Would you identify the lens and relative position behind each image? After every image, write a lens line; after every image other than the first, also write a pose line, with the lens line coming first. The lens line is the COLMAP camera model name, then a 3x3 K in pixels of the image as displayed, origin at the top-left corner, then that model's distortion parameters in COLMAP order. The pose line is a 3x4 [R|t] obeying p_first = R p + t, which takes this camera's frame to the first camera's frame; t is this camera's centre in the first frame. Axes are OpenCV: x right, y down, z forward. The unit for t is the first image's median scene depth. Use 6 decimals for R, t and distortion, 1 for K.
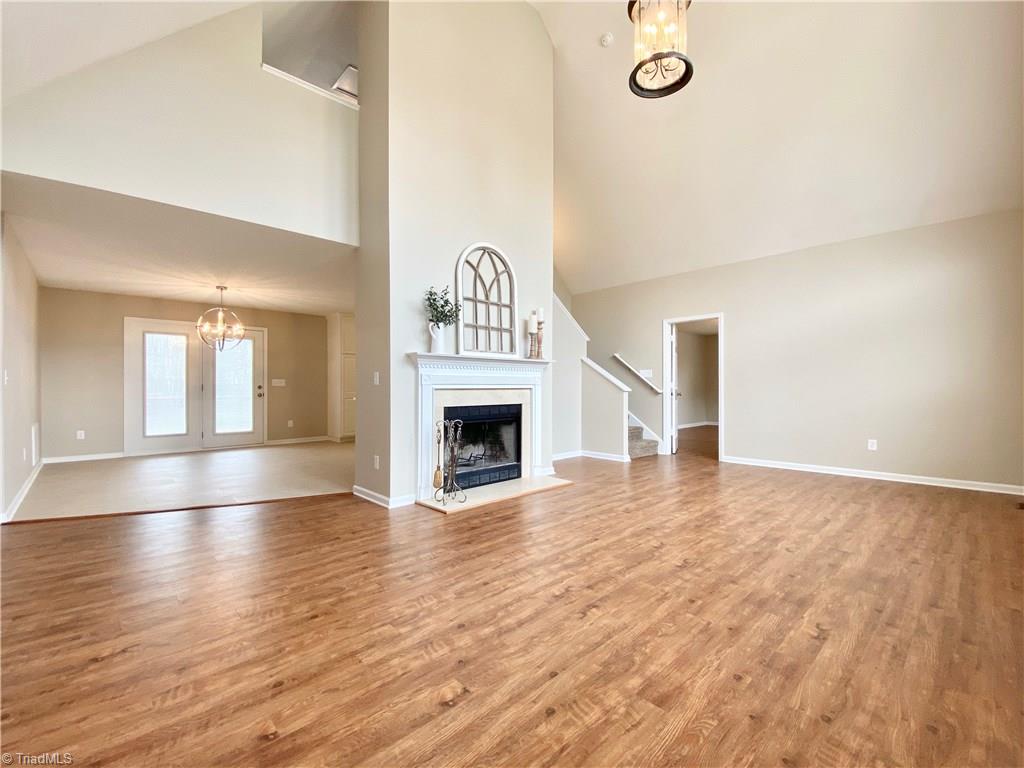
lens RADIAL K [[444.8, 0, 504.2], [0, 444.8, 382.4], [0, 0, 1]] dist [-0.000535, -0.000586]
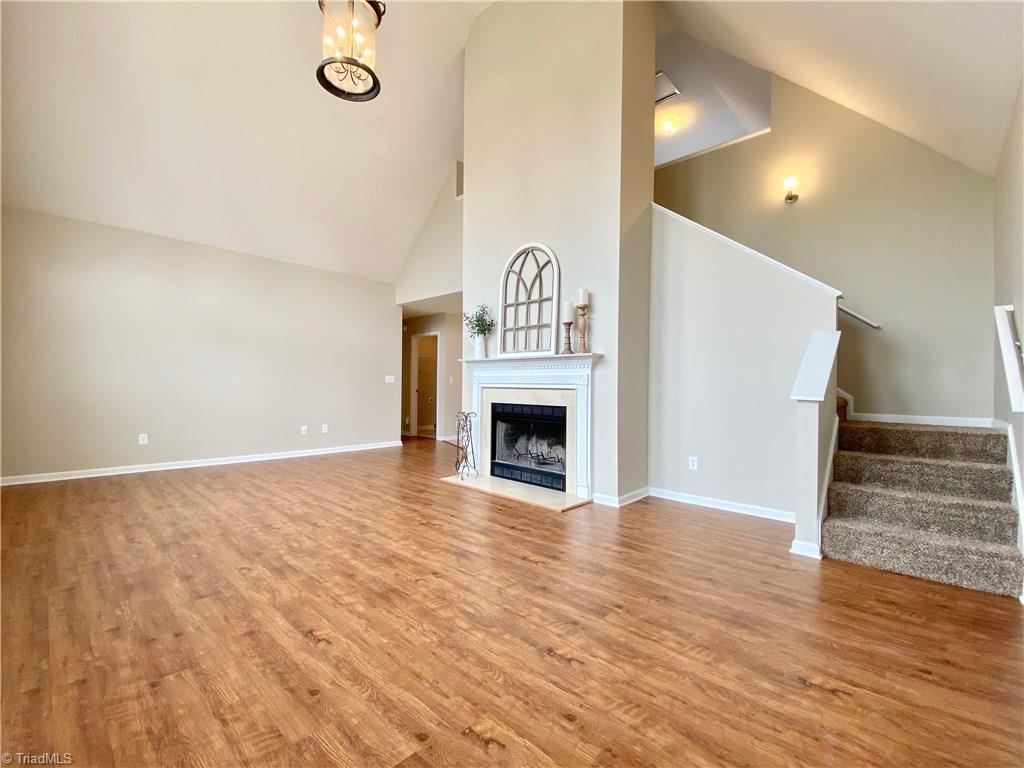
lens RADIAL K [[440.8, 0, 509.8], [0, 440.8, 372.7], [0, 0, 1]] dist [0.023208, -0.010614]
pose [[0.057613, -0.030633, -0.997869, 1.361907], [-0.000793, 0.999527, -0.030730, 0.015105], [0.998339, 0.002562, 0.057562, 1.283696]]
